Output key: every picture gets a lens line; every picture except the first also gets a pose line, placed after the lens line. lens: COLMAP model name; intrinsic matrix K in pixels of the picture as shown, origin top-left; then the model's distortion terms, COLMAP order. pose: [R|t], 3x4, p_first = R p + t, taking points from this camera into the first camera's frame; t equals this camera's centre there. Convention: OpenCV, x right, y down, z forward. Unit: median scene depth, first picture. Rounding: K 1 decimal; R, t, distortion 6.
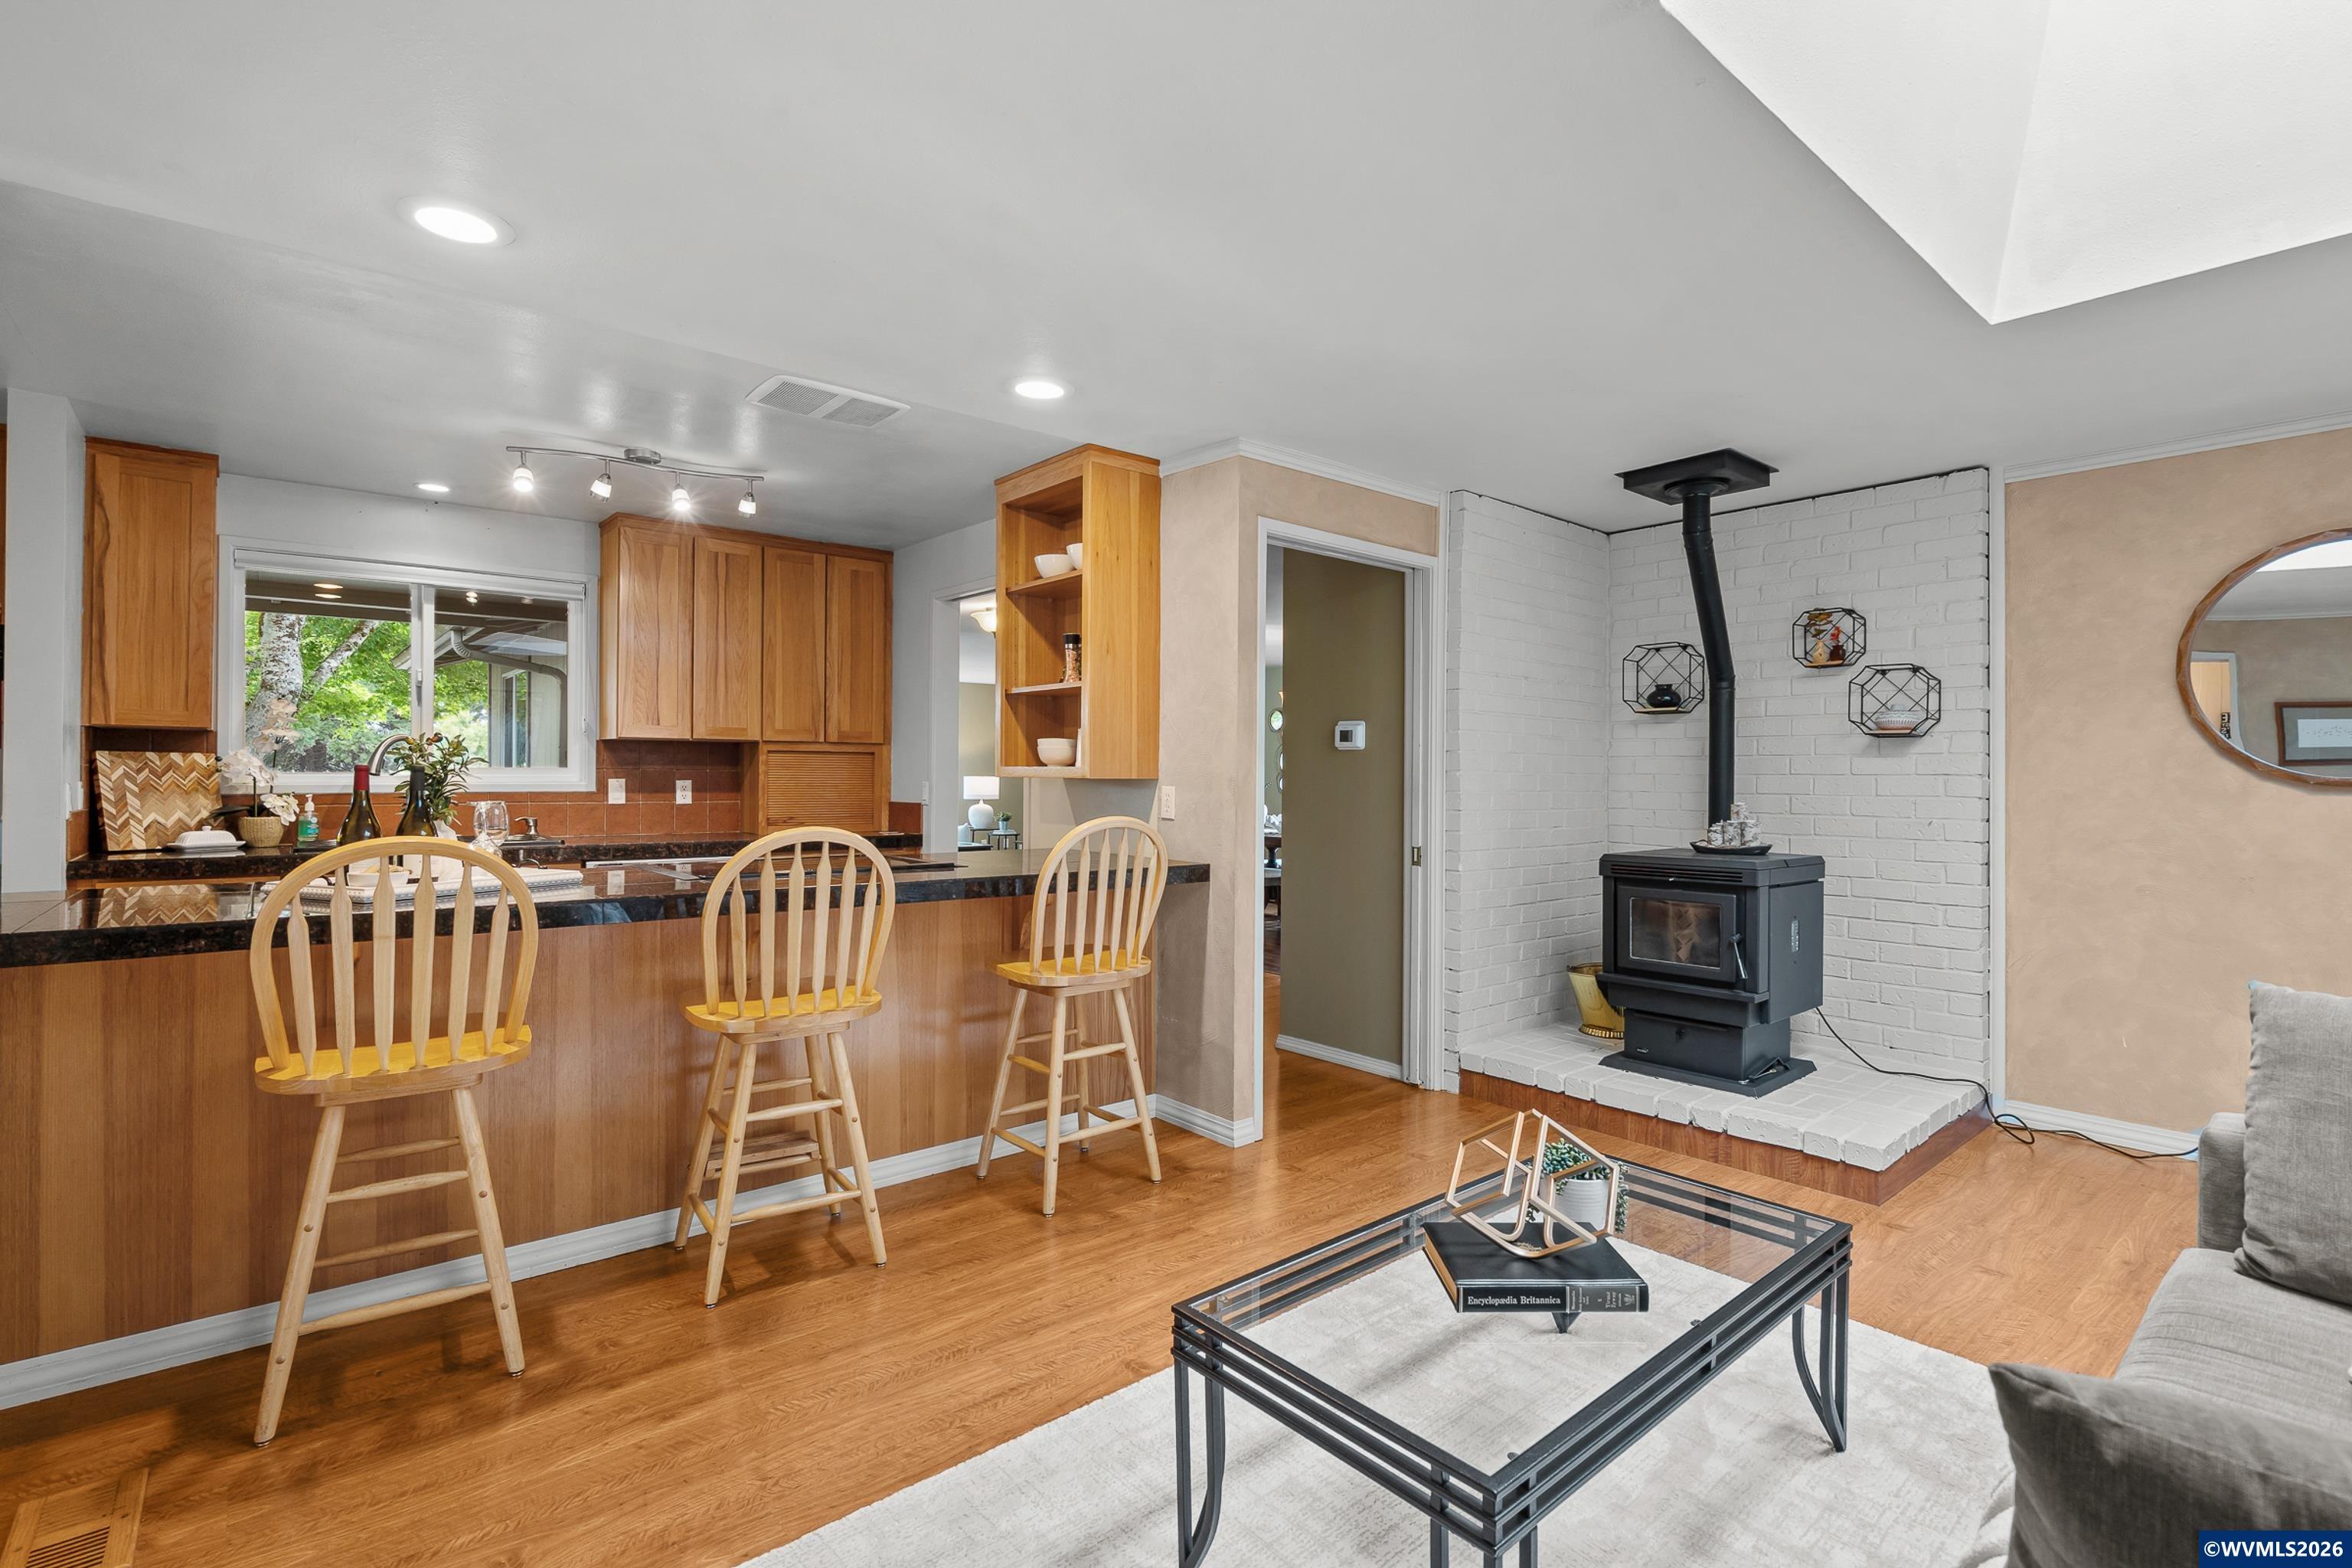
lens RADIAL K [[1070.0, 0, 1172.4], [0, 1070.0, 778.3], [0, 0, 1]] dist [-0.004038, 0.003139]
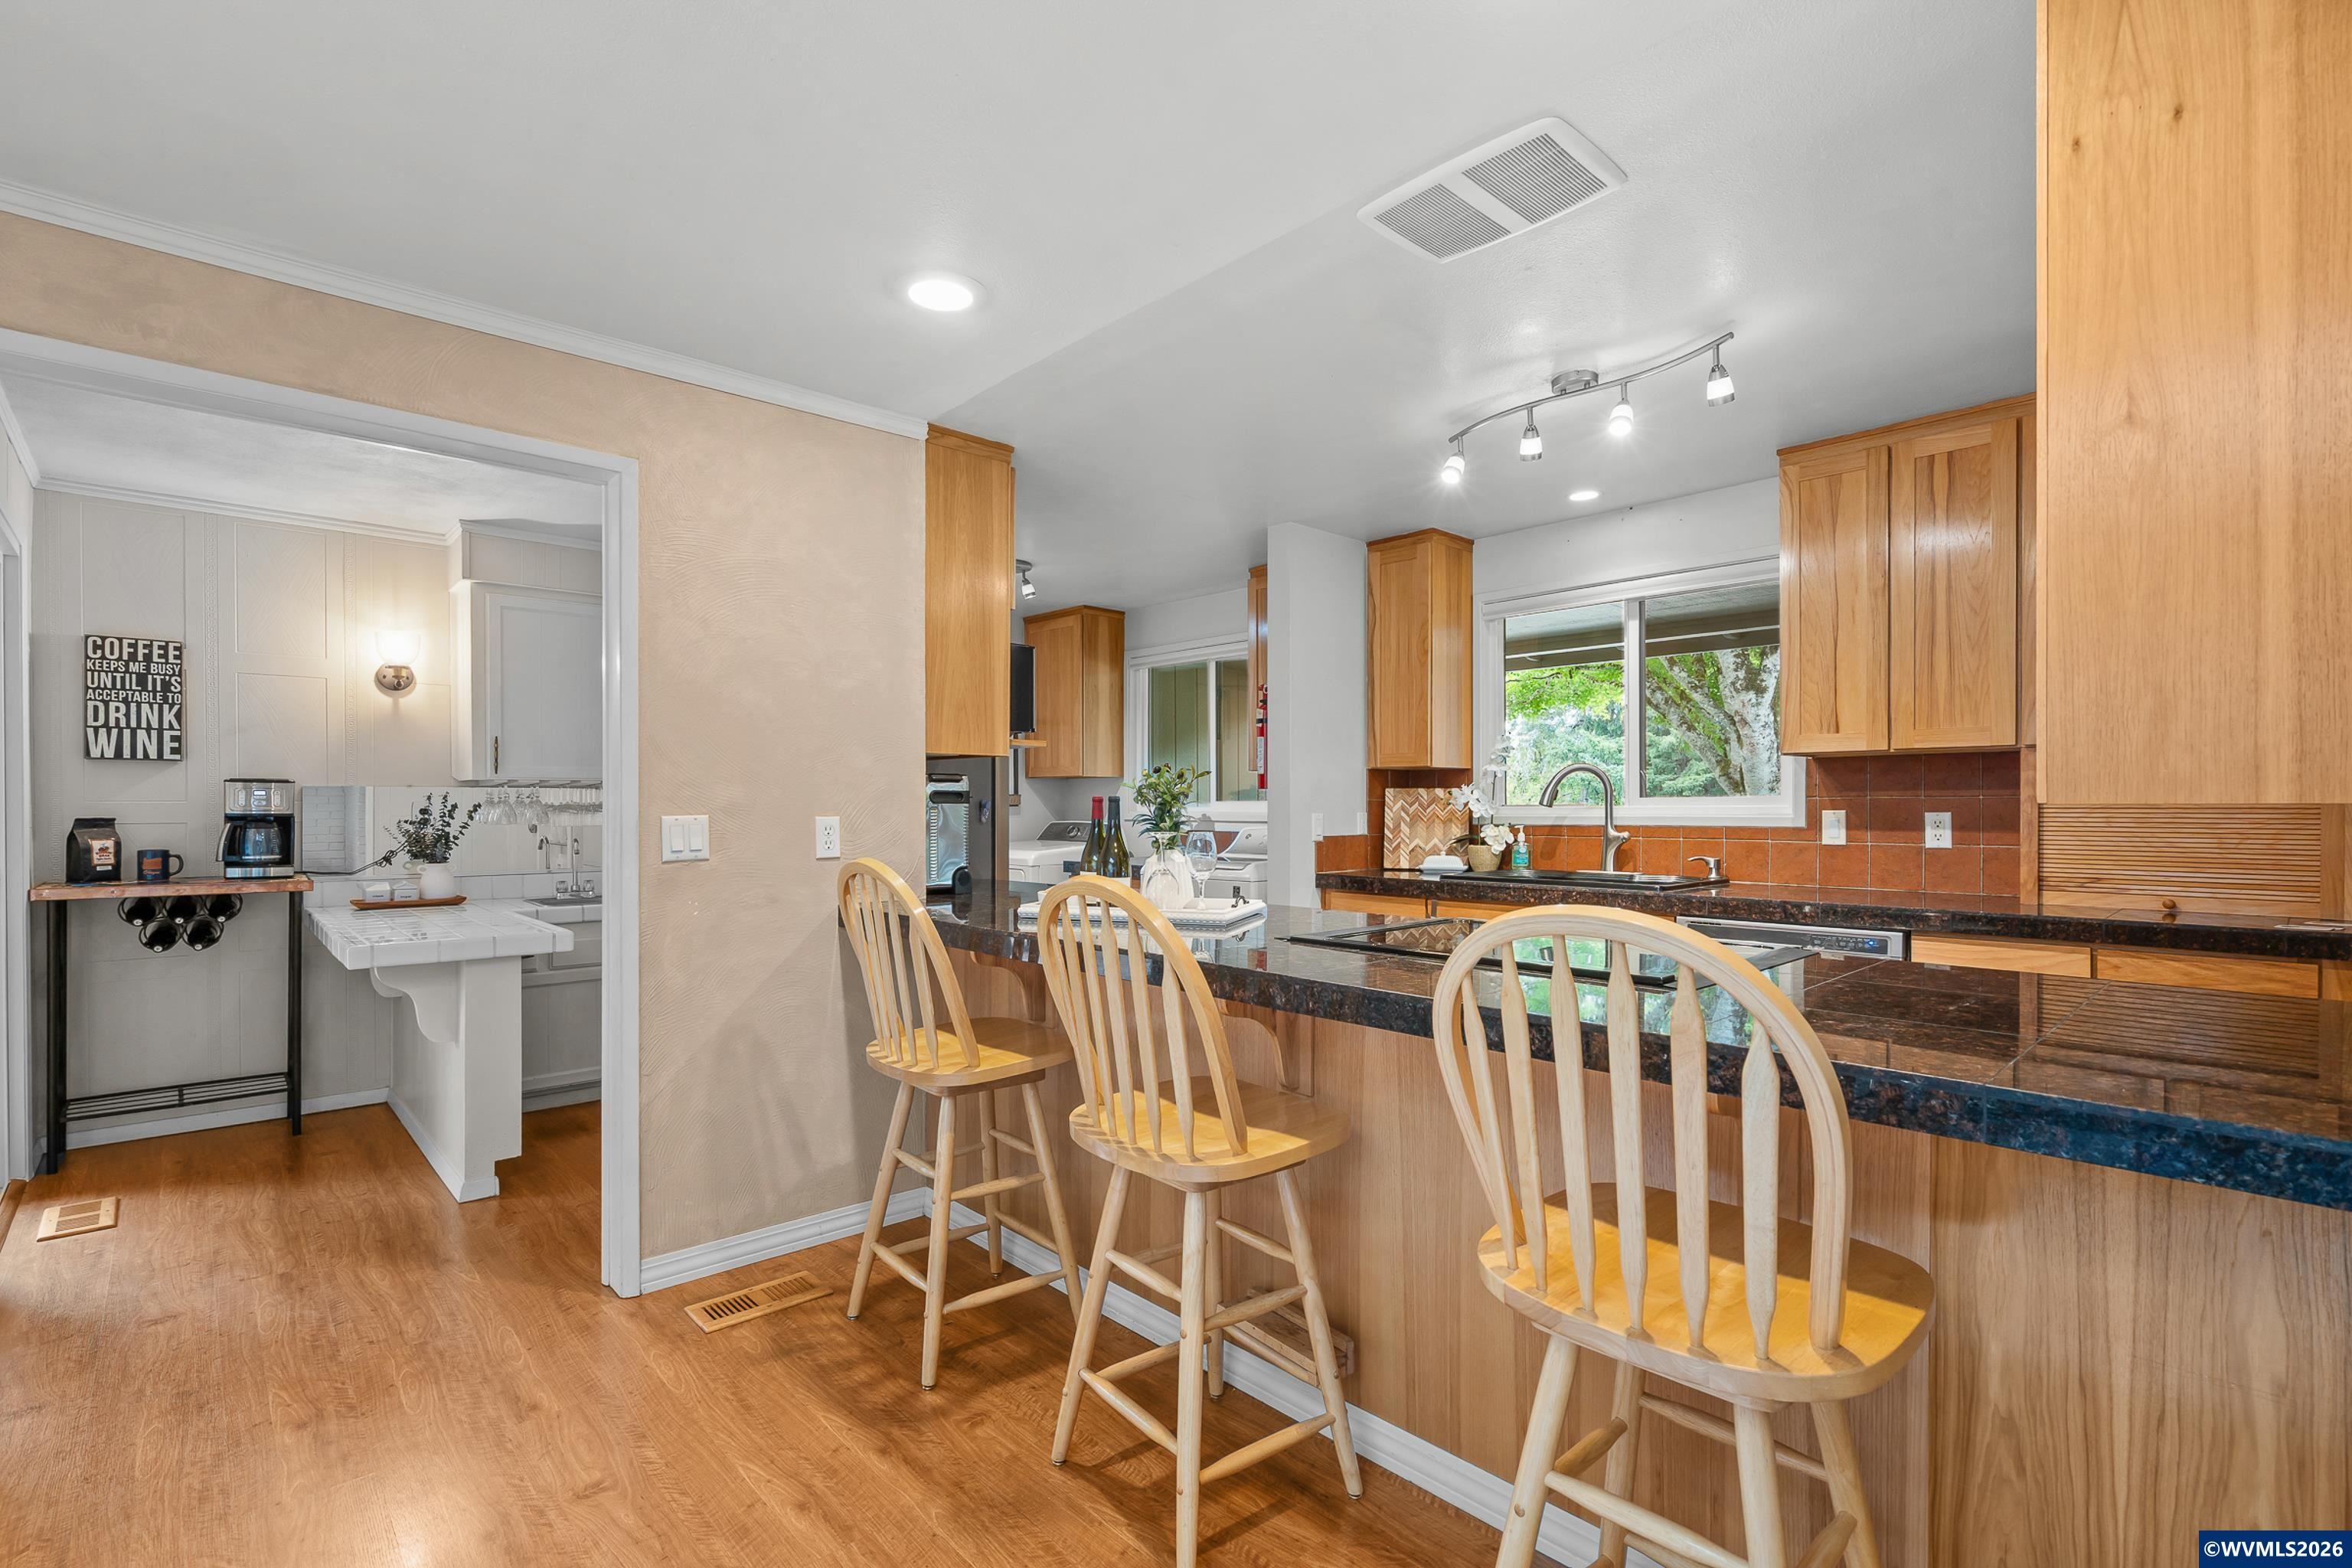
lens RADIAL K [[1070.0, 0, 1165.5], [0, 1070.0, 806.2], [0, 0, 1]] dist [-0.004038, 0.003139]
pose [[0.054452, -0.005295, -0.998502, 0.217620], [0.000260, 0.999986, -0.005289, 0.001814], [0.998516, 0.000029, 0.054453, 0.596141]]
